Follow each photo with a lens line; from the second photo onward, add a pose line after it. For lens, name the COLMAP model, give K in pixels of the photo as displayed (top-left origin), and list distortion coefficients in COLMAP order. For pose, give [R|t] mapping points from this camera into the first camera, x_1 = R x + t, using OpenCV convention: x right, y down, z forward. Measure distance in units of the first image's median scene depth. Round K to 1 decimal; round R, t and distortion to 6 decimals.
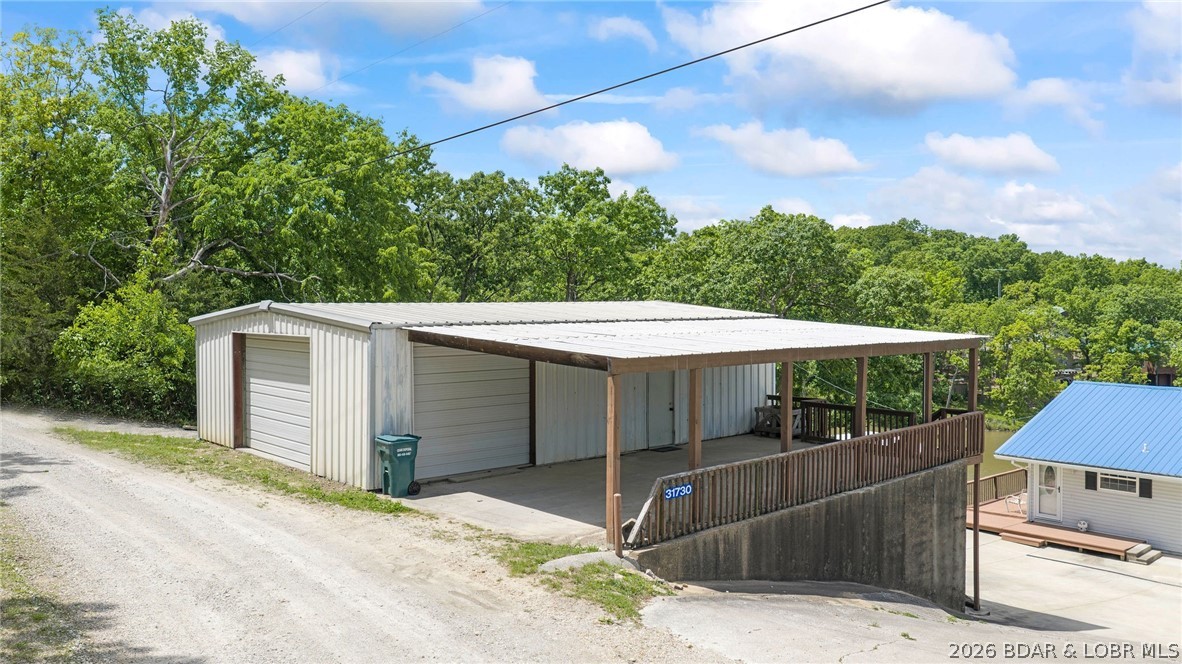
lens RADIAL K [[952.5, 0, 601.2], [0, 952.5, 330.2], [0, 0, 1]] dist [0.018041, -0.040330]
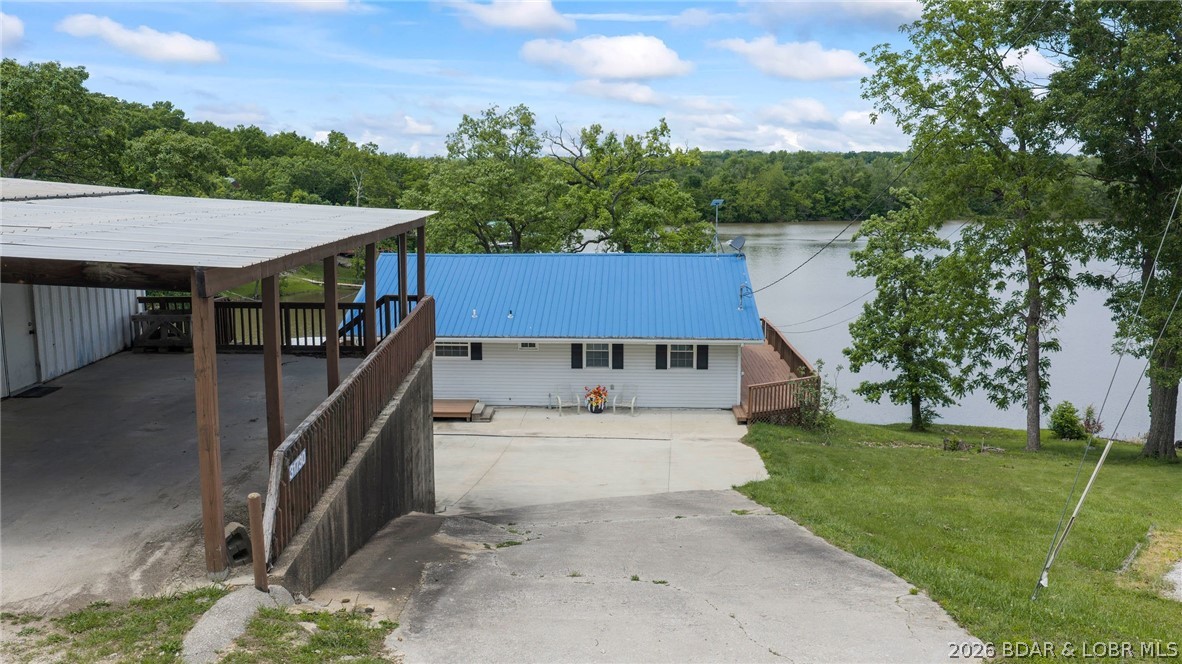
lens RADIAL K [[952.5, 0, 591.7], [0, 952.5, 353.4], [0, 0, 1]] dist [0.018041, -0.040330]
pose [[0.680288, -0.132212, 0.720922, -0.152223], [0.017591, 0.986258, 0.164273, -0.006889], [-0.732734, -0.099072, 0.673265, 0.258549]]
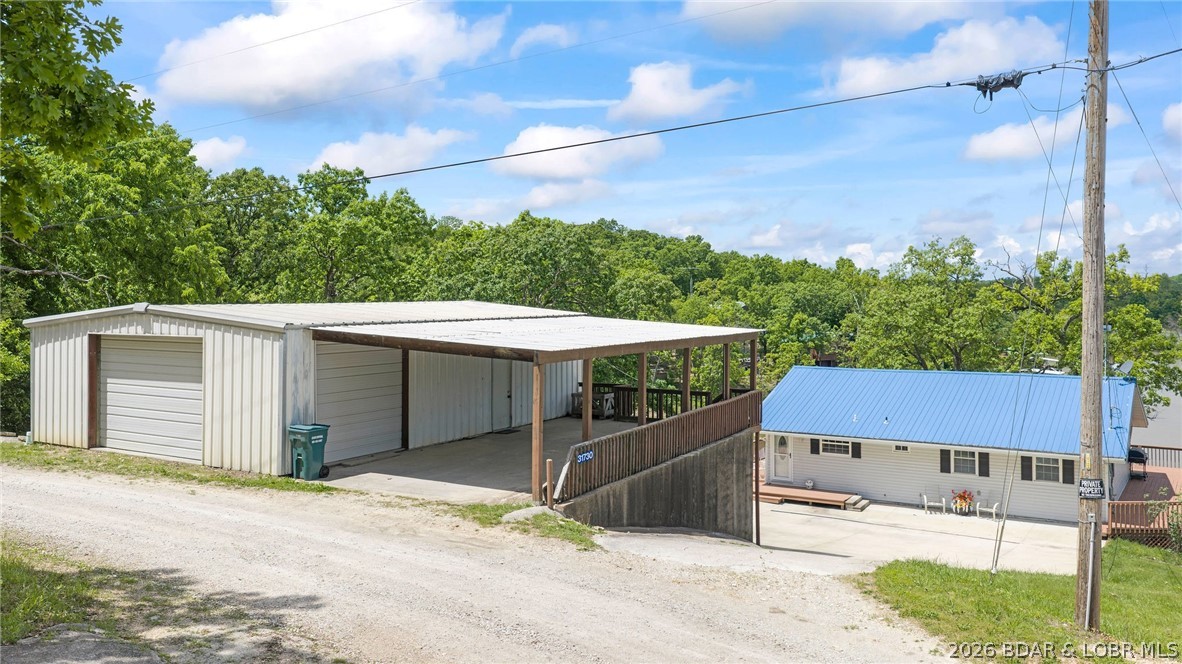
lens RADIAL K [[952.5, 0, 599.6], [0, 952.5, 292.4], [0, 0, 1]] dist [0.018041, -0.040330]
pose [[0.953248, 0.002224, 0.302181, -0.174527], [0.008116, 0.999424, -0.032959, -0.003493], [-0.302081, 0.033870, 0.952681, -0.130320]]
